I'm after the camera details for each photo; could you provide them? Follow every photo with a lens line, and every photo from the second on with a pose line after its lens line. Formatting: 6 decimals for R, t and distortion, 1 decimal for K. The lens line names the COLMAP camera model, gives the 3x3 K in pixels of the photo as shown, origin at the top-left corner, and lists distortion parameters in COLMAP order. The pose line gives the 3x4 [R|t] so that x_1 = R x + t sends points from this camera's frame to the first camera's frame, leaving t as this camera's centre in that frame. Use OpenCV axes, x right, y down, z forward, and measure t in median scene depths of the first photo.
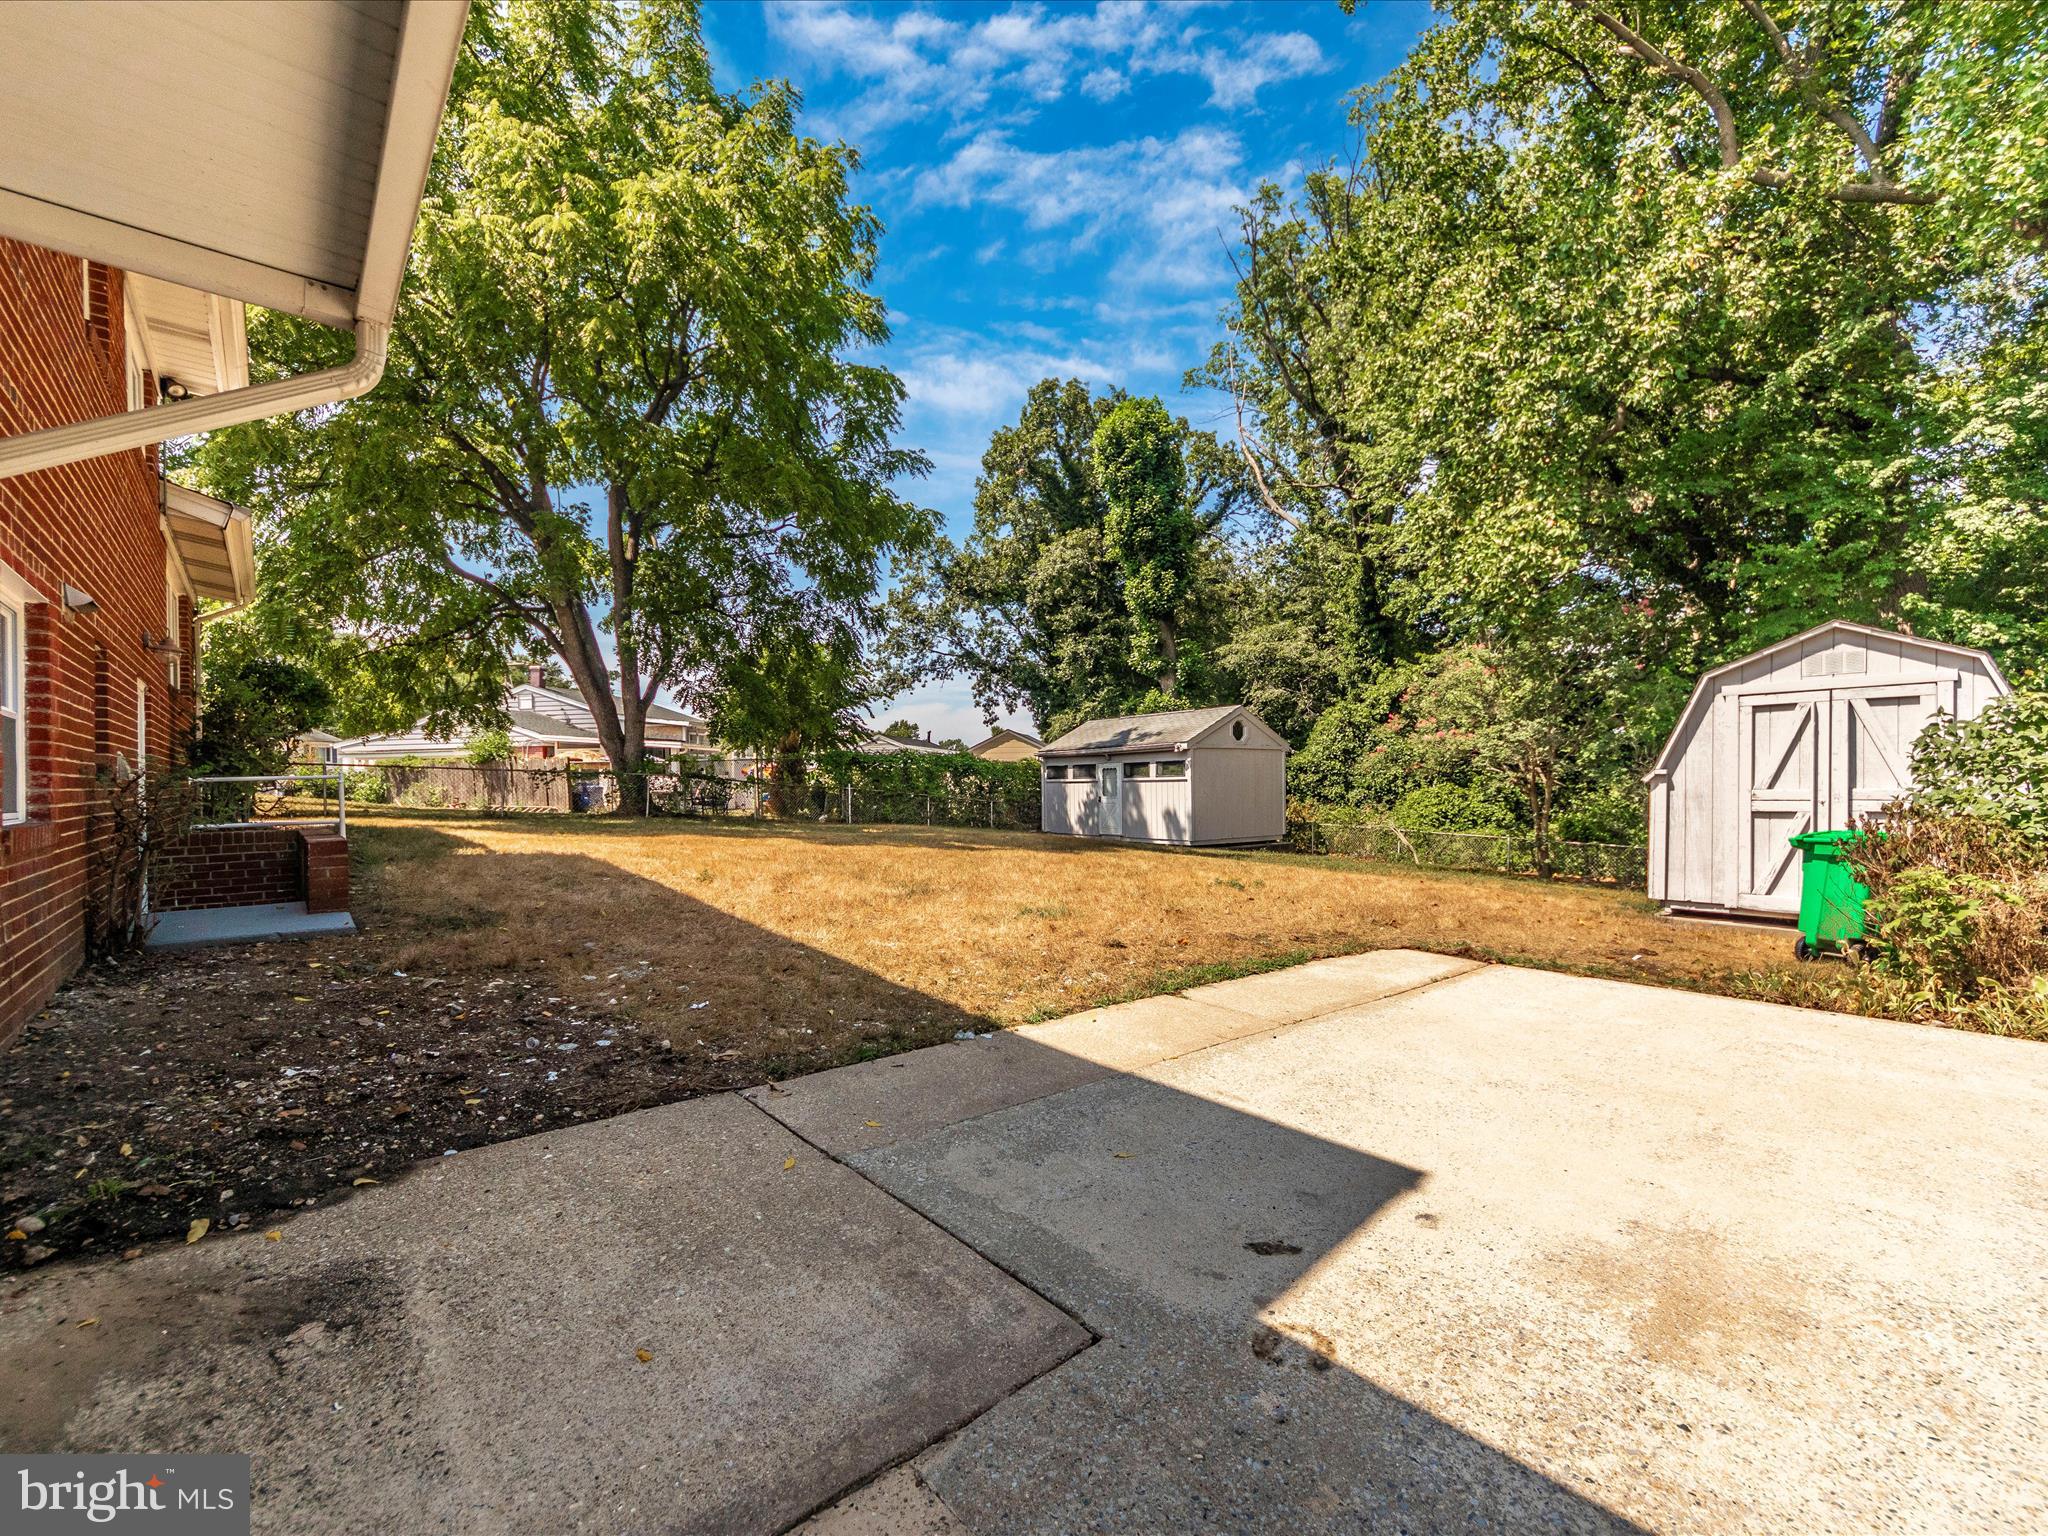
lens RADIAL K [[872.2, 0, 1029.0], [0, 872.2, 751.6], [0, 0, 1]] dist [0.002745, -0.008301]
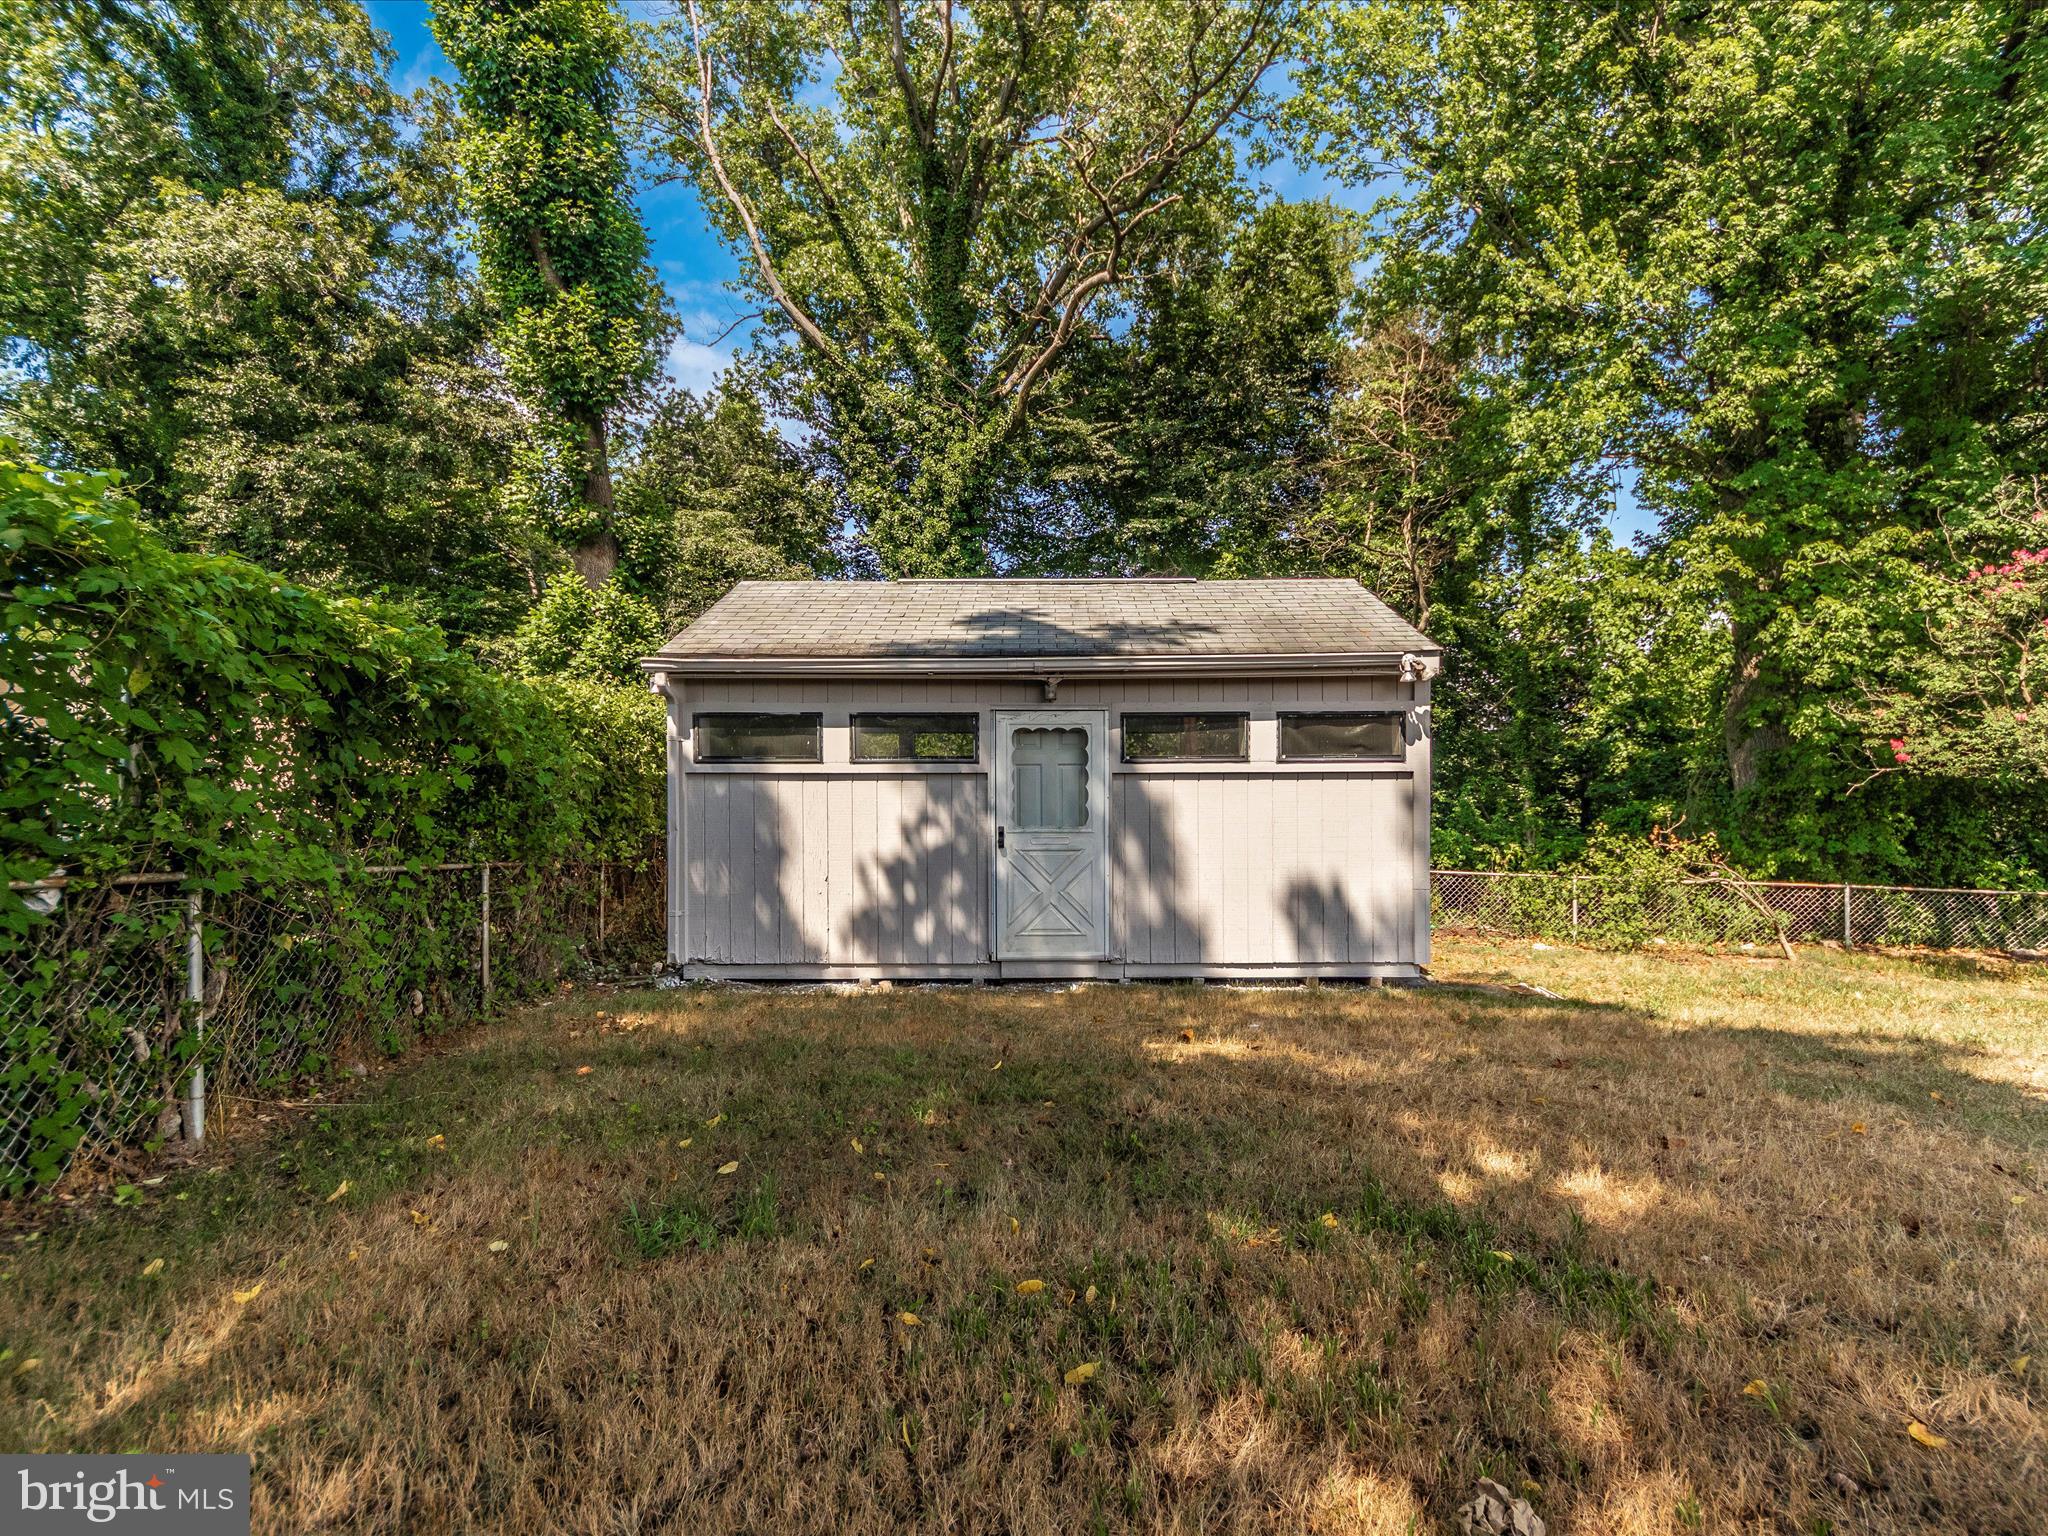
lens RADIAL K [[882.7, 0, 1061.6], [0, 882.7, 761.3], [0, 0, 1]] dist [0.009924, -0.016577]
pose [[0.592772, 0.007107, 0.805339, -0.119915], [-0.031791, 0.999388, 0.014581, 0.023787], [-0.804742, -0.034245, 0.592635, 0.800346]]
